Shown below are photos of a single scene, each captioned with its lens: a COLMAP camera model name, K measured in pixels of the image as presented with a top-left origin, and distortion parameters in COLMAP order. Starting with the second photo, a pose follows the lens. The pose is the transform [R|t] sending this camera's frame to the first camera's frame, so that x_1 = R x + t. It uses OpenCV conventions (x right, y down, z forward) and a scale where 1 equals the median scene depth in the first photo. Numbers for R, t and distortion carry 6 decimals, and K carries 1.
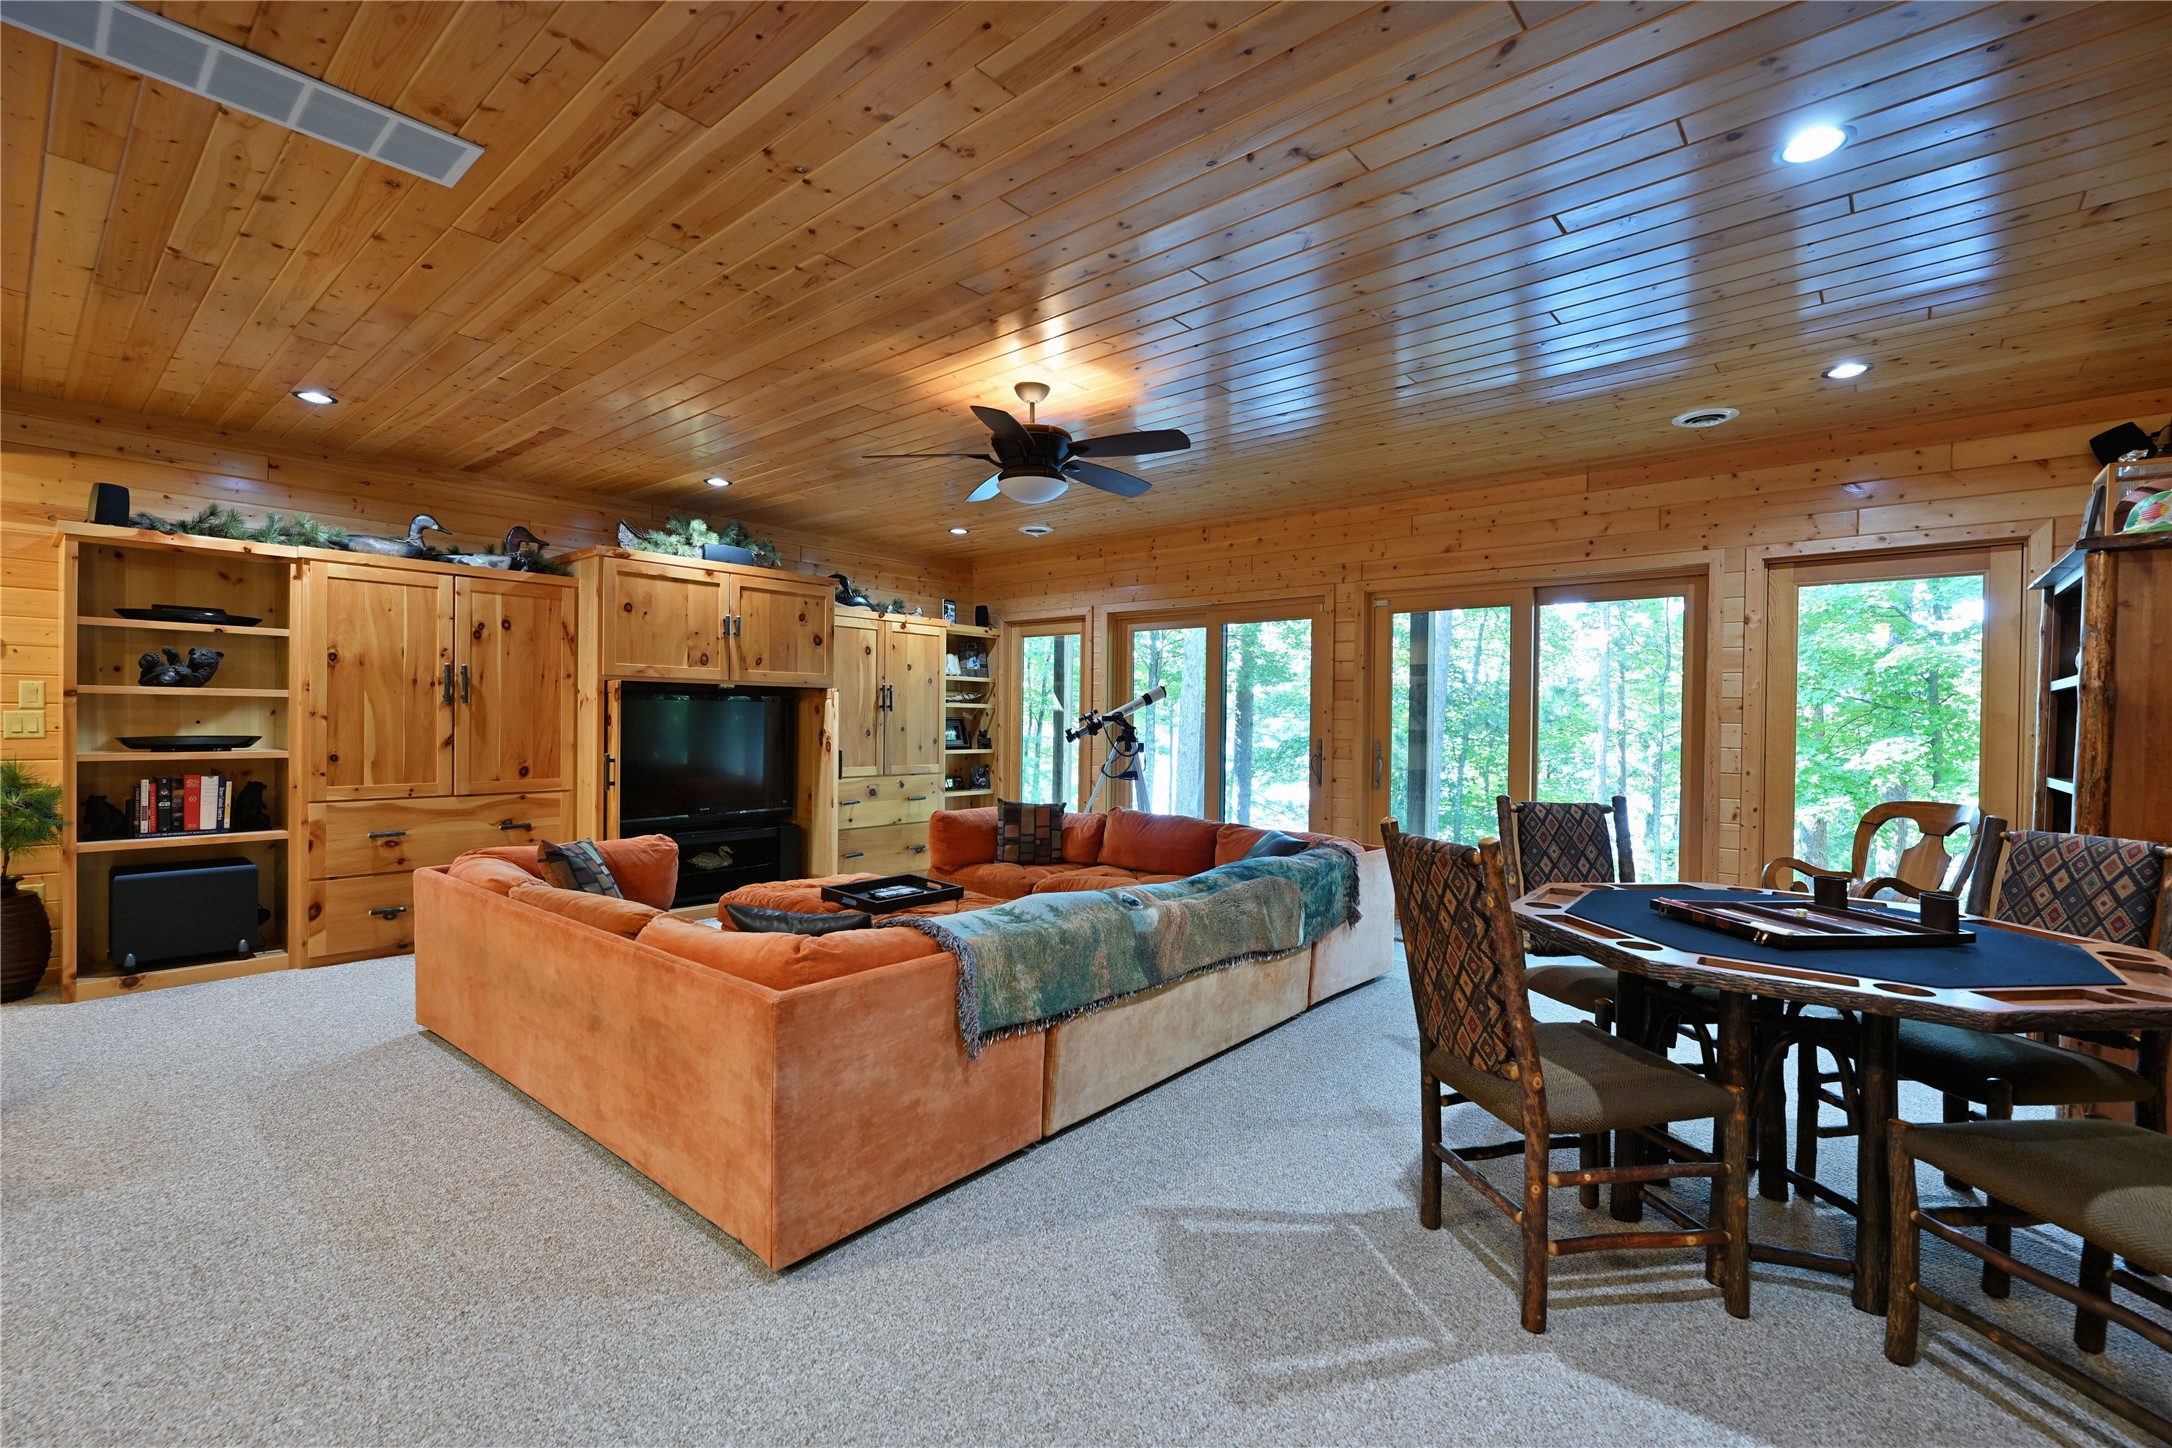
lens RADIAL K [[958.5, 0, 1086.0], [0, 958.5, 724.0], [0, 0, 1]] dist [-0.010933, -0.000029]
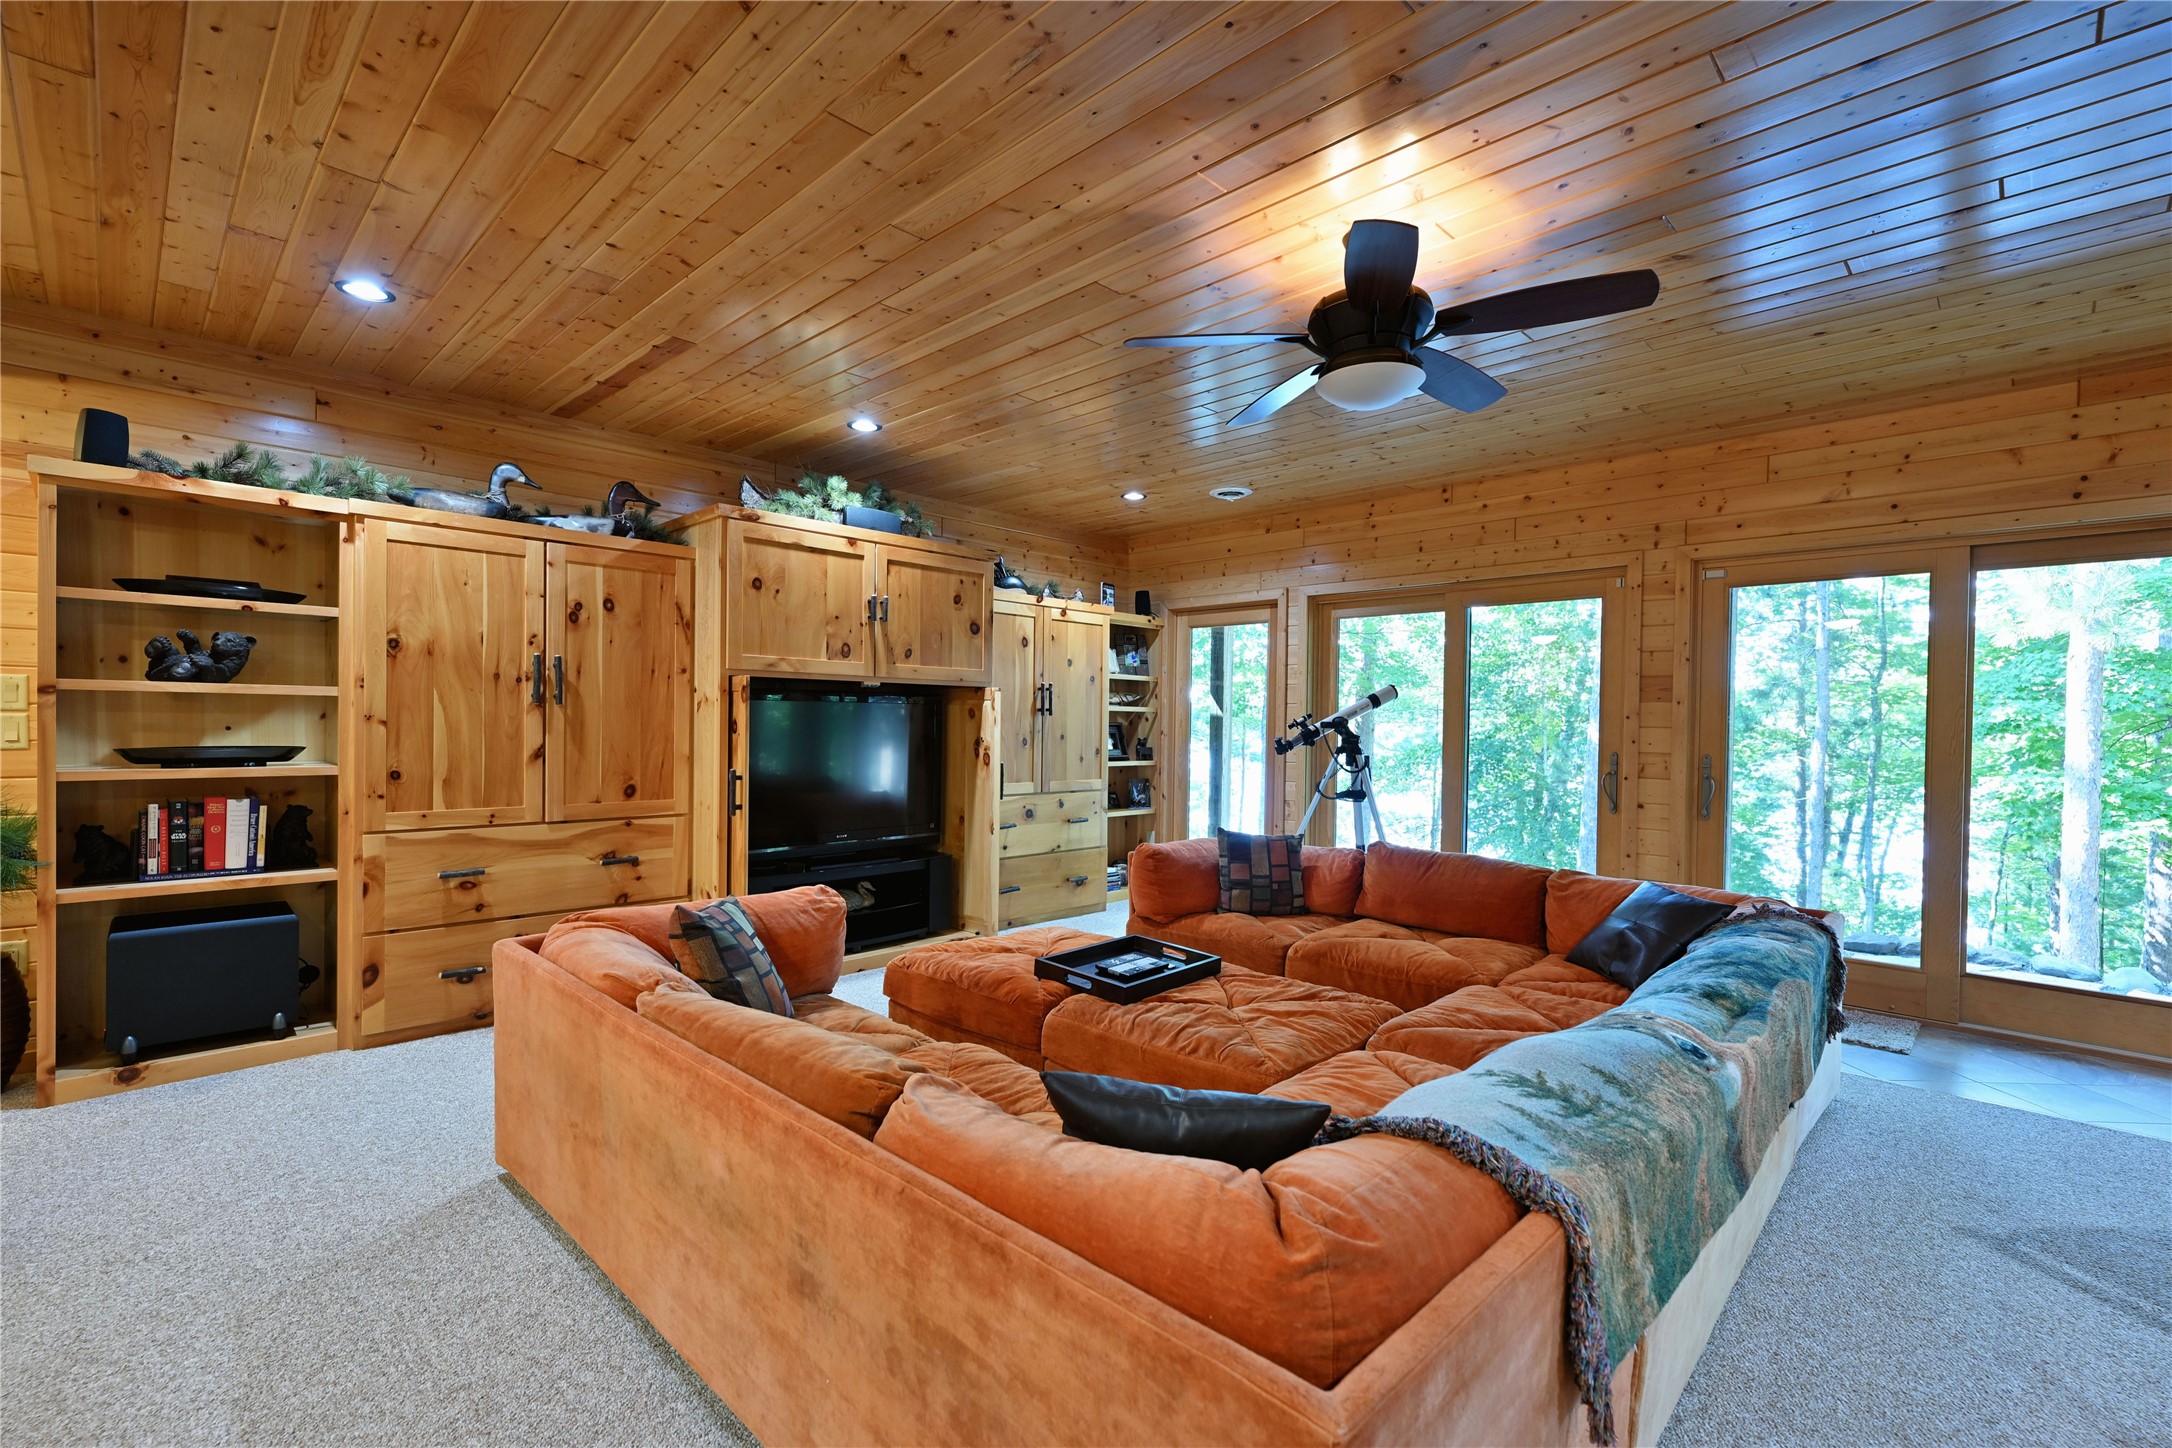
lens RADIAL K [[965.5, 0, 1078.4], [0, 965.5, 731.8], [0, 0, 1]] dist [-0.000161, 0.000379]
pose [[0.997219, 0.002482, -0.074489, -0.171719], [-0.002245, 0.999992, 0.003270, -0.003101], [0.074496, -0.003094, 0.997216, 0.249101]]
